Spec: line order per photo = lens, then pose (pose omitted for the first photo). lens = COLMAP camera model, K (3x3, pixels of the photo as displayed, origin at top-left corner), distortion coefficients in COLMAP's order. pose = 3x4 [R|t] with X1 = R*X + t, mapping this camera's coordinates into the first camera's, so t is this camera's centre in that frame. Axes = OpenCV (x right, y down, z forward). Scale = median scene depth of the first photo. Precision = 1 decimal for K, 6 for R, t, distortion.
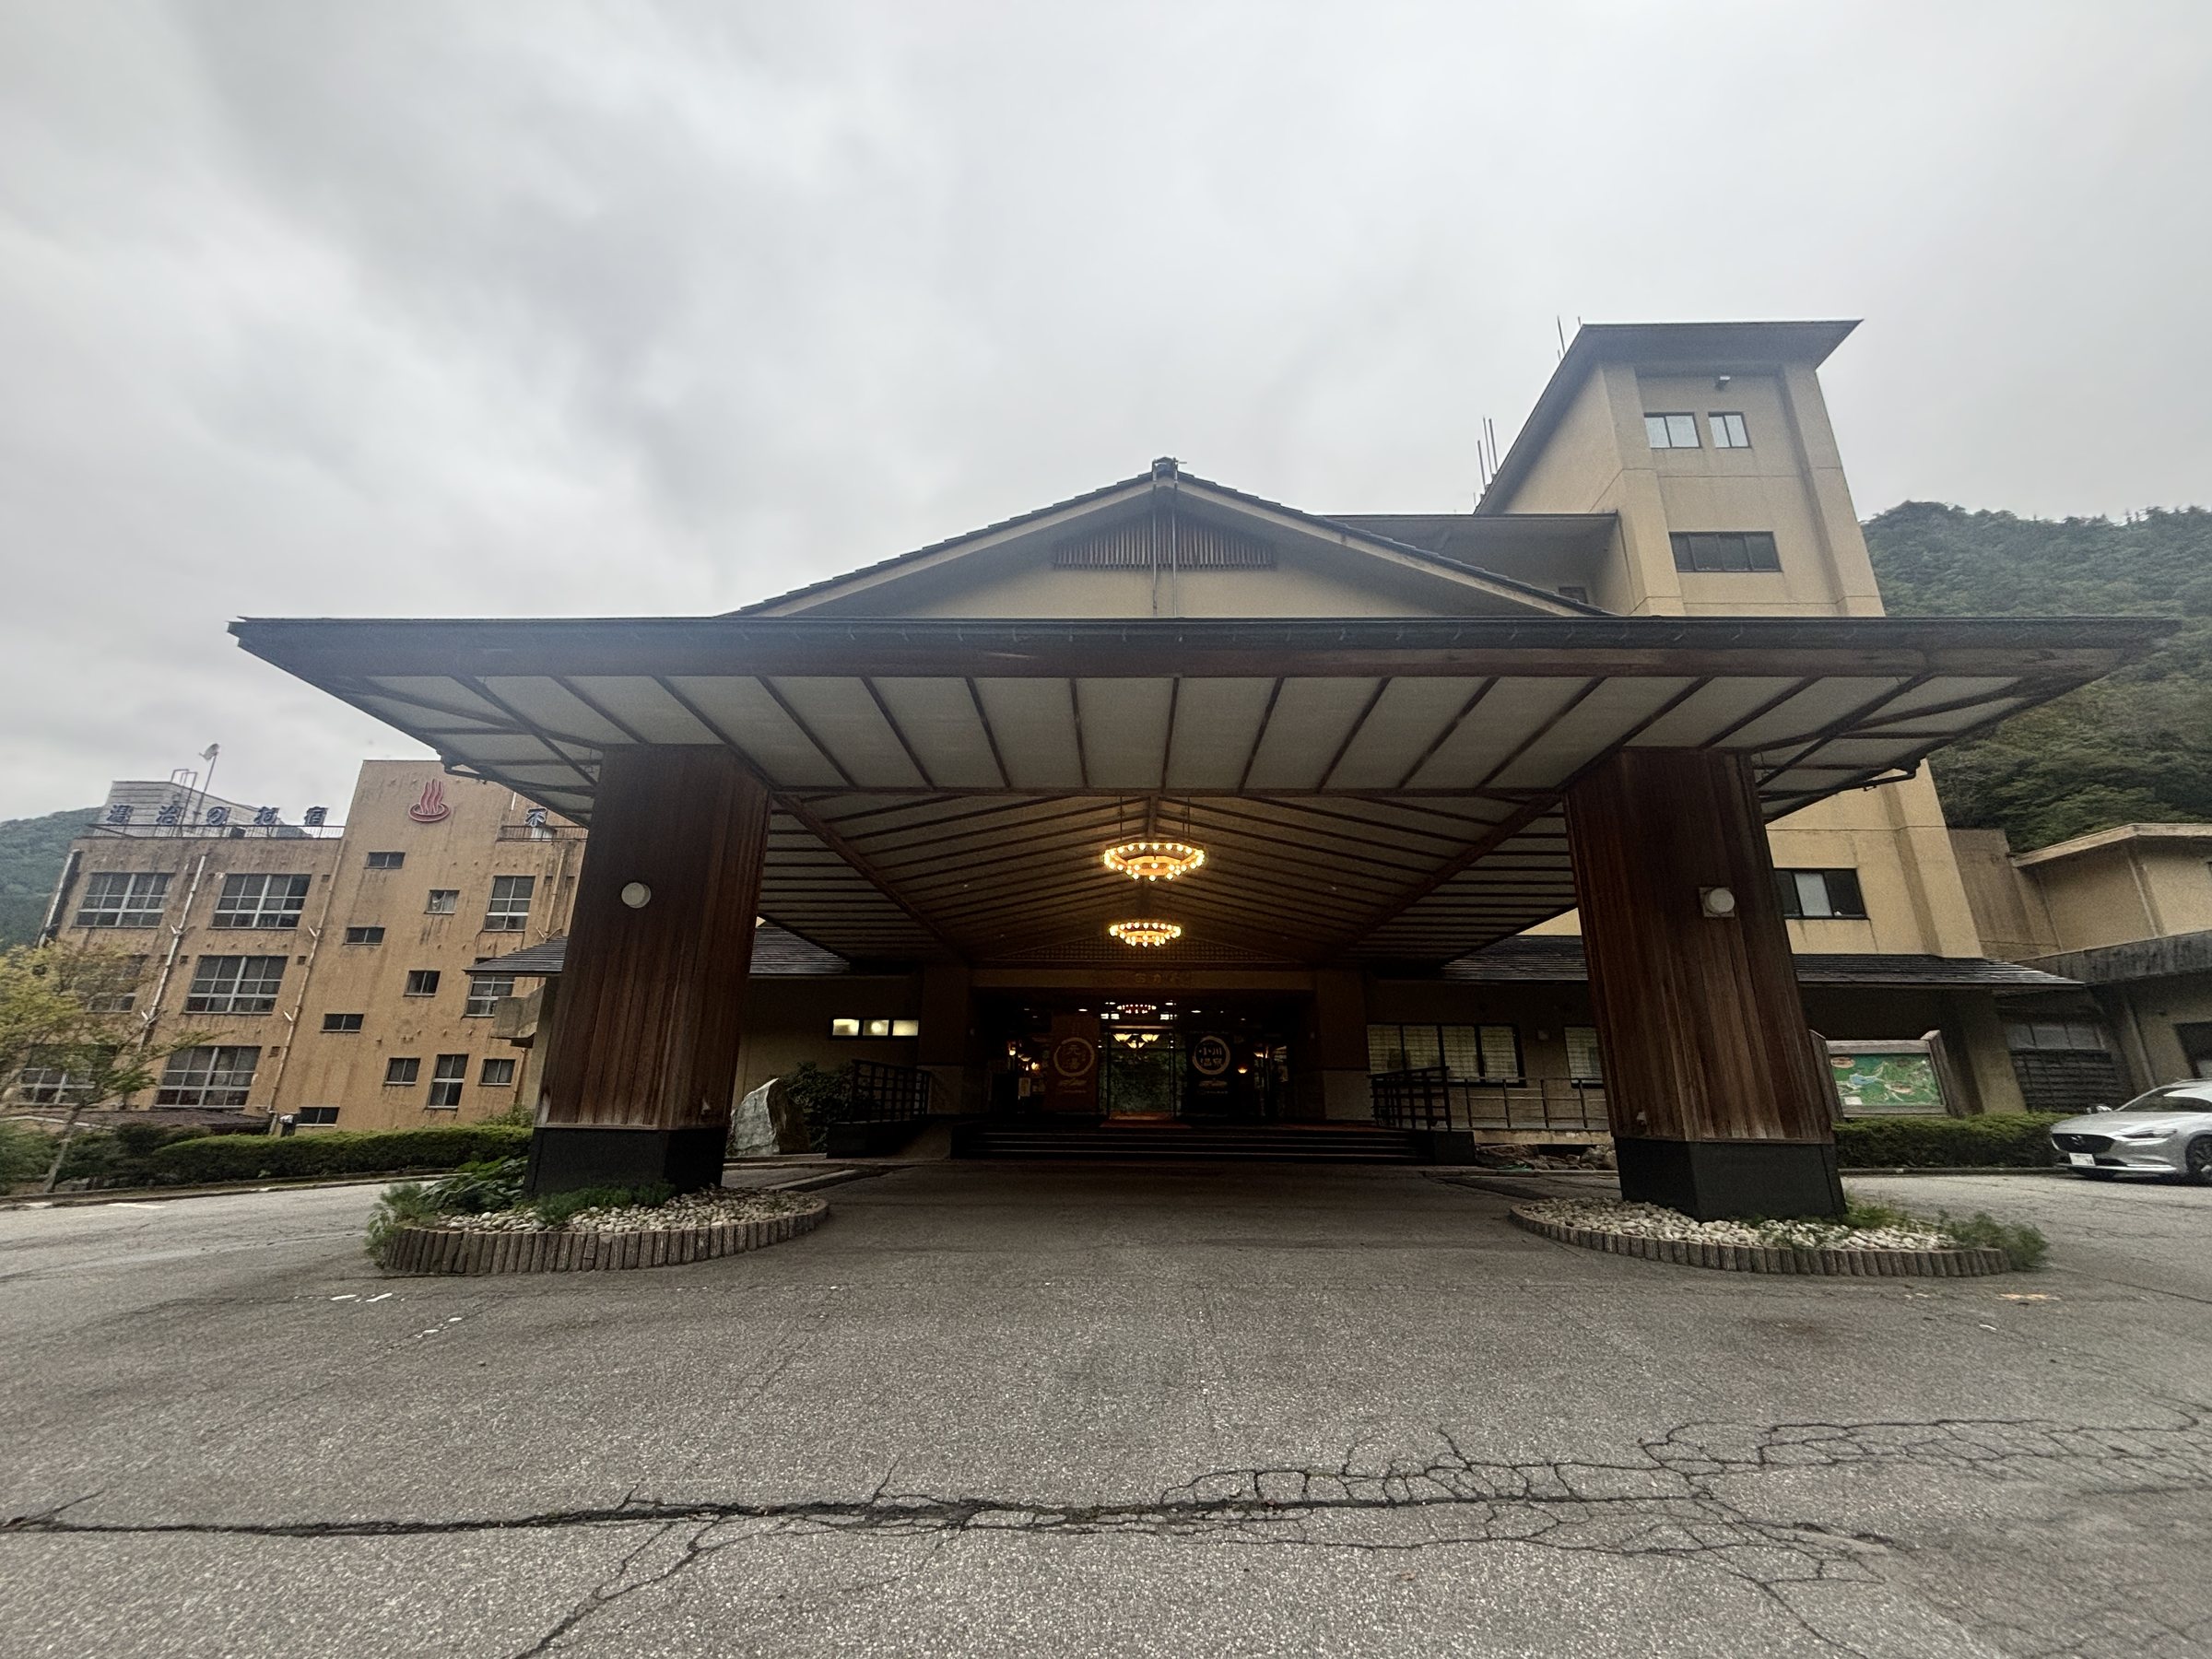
lens RADIAL K [[887.1, 0, 1113.1], [0, 887.1, 831.1], [0, 0, 1]] dist [0.002917, 0.000123]
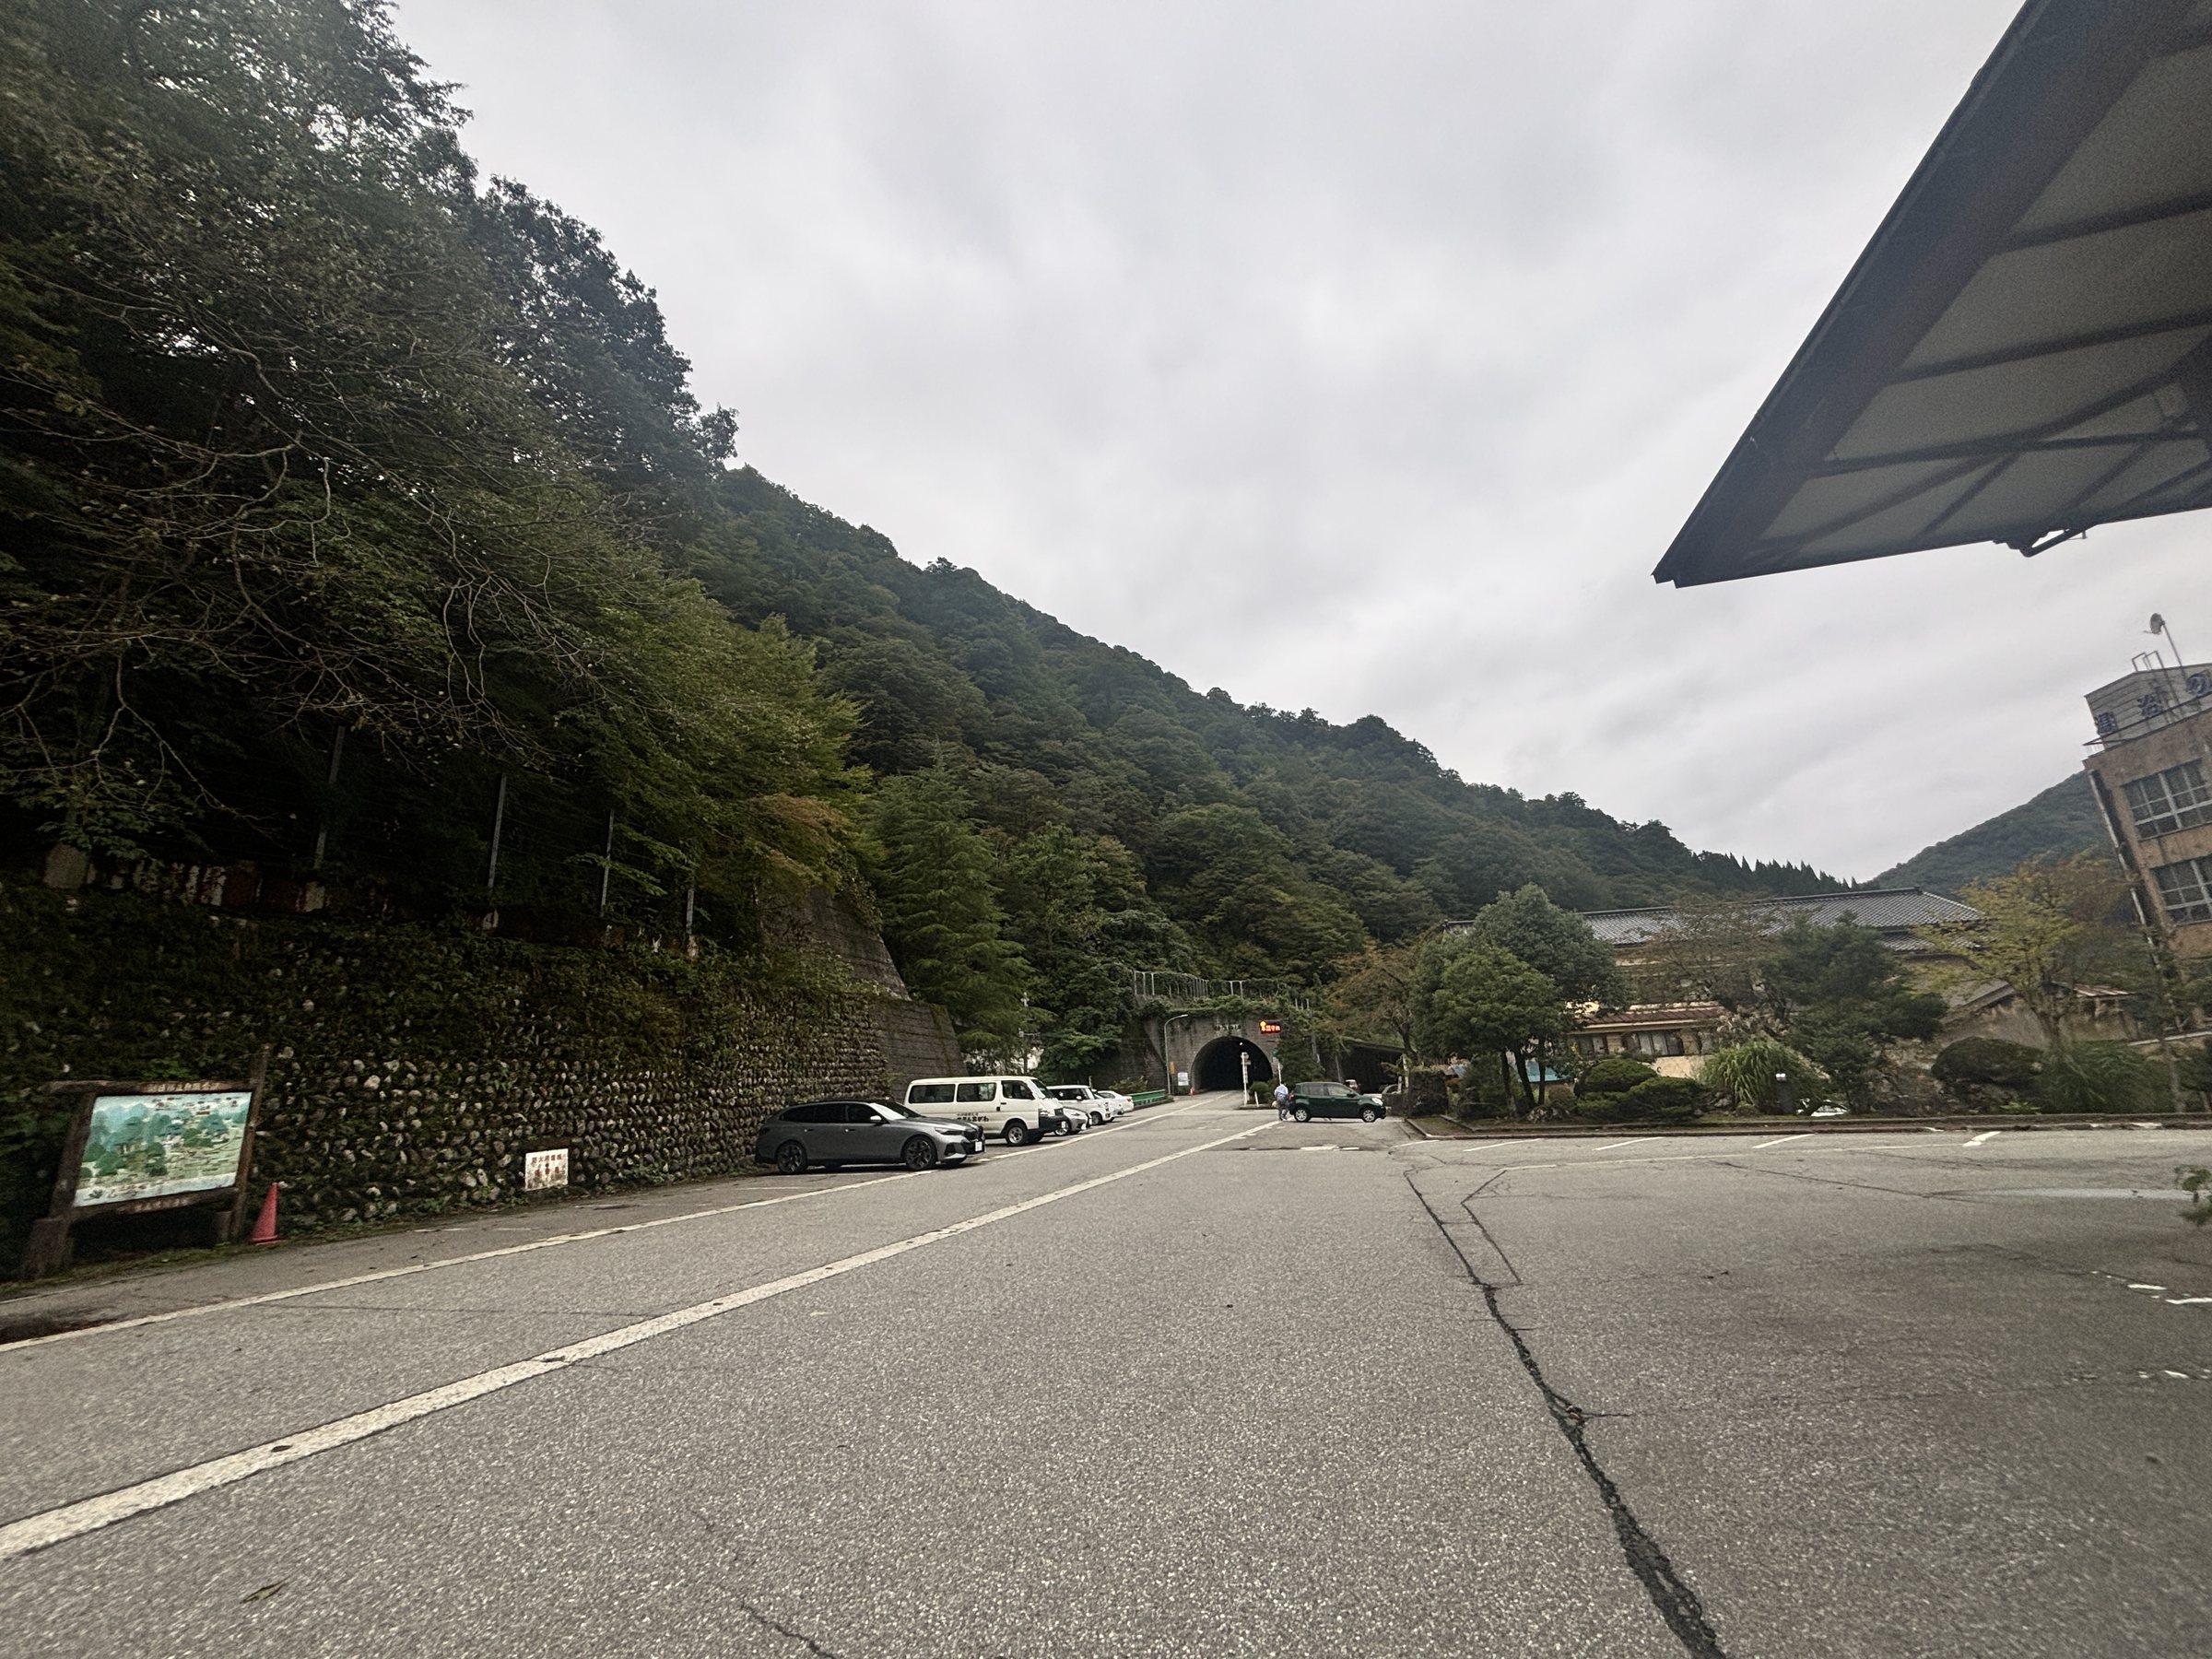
lens RADIAL K [[887.1, 0, 1105.3], [0, 887.1, 825.0], [0, 0, 1]] dist [0.002917, 0.000123]
pose [[-0.244122, -0.254397, -0.935781, 0.047355], [0.330195, 0.885509, -0.326871, 0.127067], [0.911798, -0.388787, -0.132172, 0.376318]]
